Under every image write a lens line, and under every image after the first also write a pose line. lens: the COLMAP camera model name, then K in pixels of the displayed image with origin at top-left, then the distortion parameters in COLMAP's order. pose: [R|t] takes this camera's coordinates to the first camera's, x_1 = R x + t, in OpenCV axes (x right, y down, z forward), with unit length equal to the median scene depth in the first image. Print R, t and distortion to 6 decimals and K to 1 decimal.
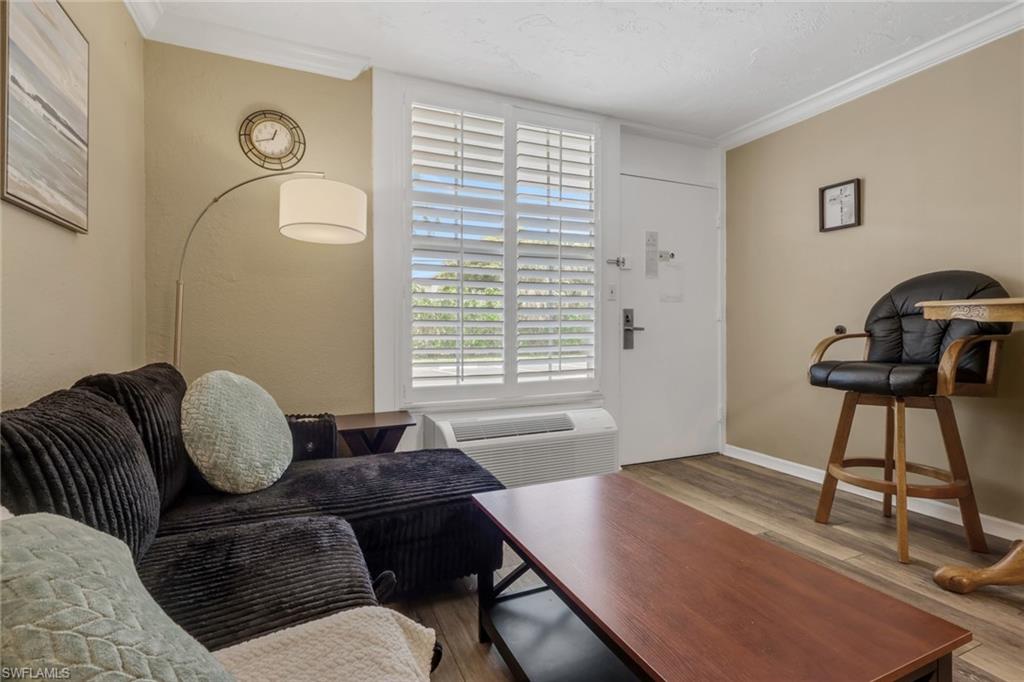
lens RADIAL K [[475.5, 0, 517.6], [0, 475.5, 330.7], [0, 0, 1]] dist [-0.002533, 0.000866]
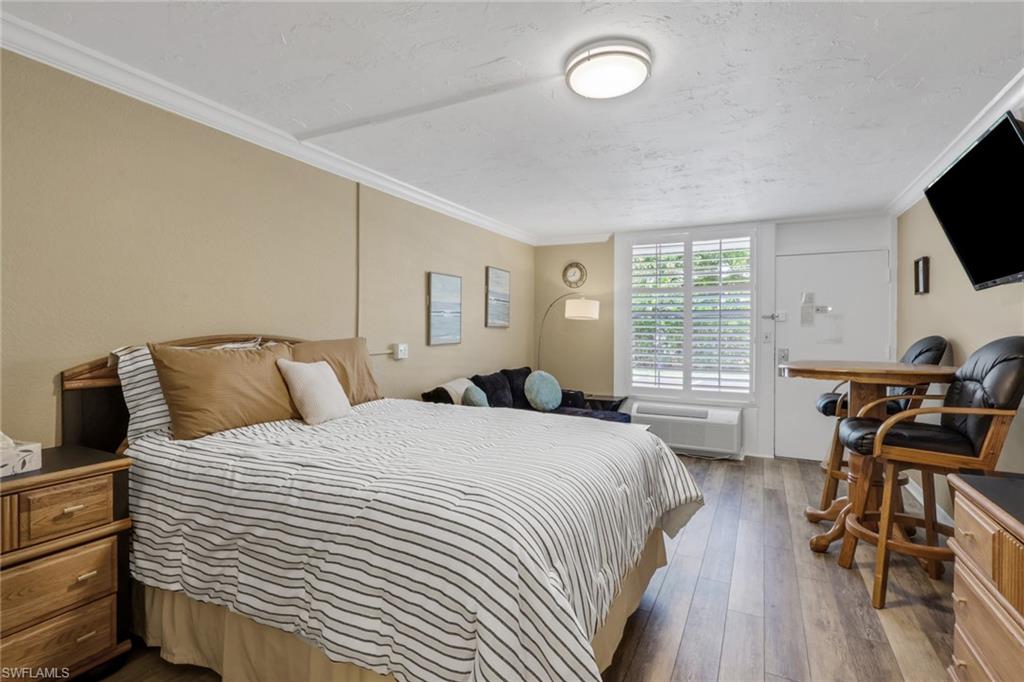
lens RADIAL K [[475.5, 0, 510.5], [0, 475.5, 336.6], [0, 0, 1]] dist [-0.002533, 0.000866]
pose [[0.625067, 0.020339, -0.780306, 1.040540], [-0.016153, 0.999783, 0.013120, -0.108802], [0.780404, 0.004403, 0.625260, -0.668253]]
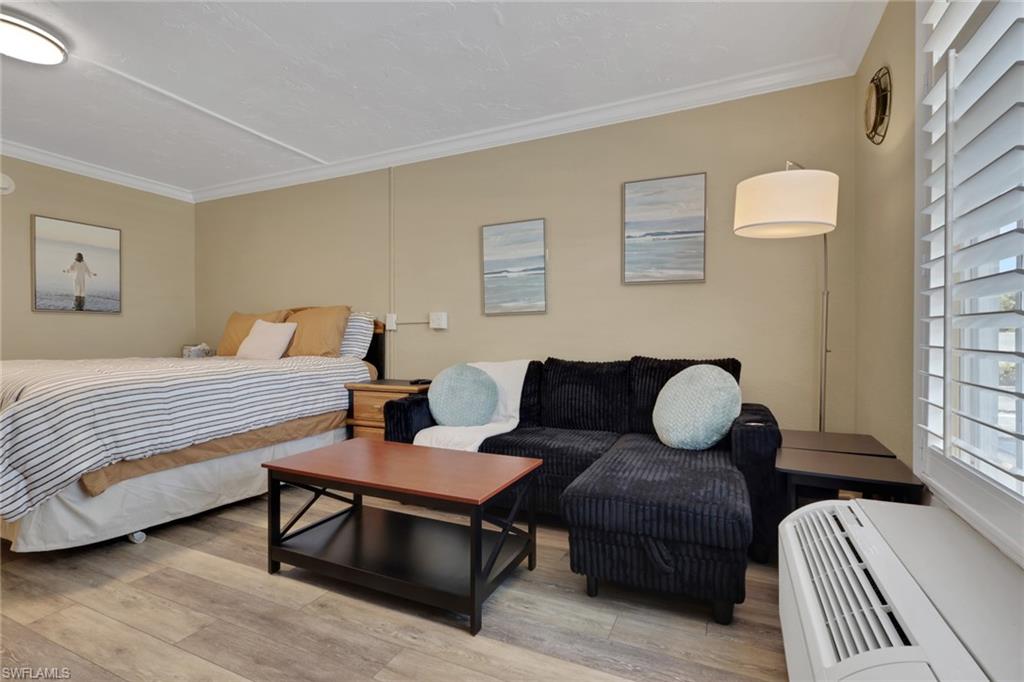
lens RADIAL K [[475.5, 0, 511.8], [0, 475.5, 336.3], [0, 0, 1]] dist [-0.002533, 0.000866]
pose [[-0.753717, 0.012519, -0.657079, 0.458604], [0.003048, 0.999874, 0.015554, -0.018428], [0.657191, 0.009720, -0.753661, 1.078877]]
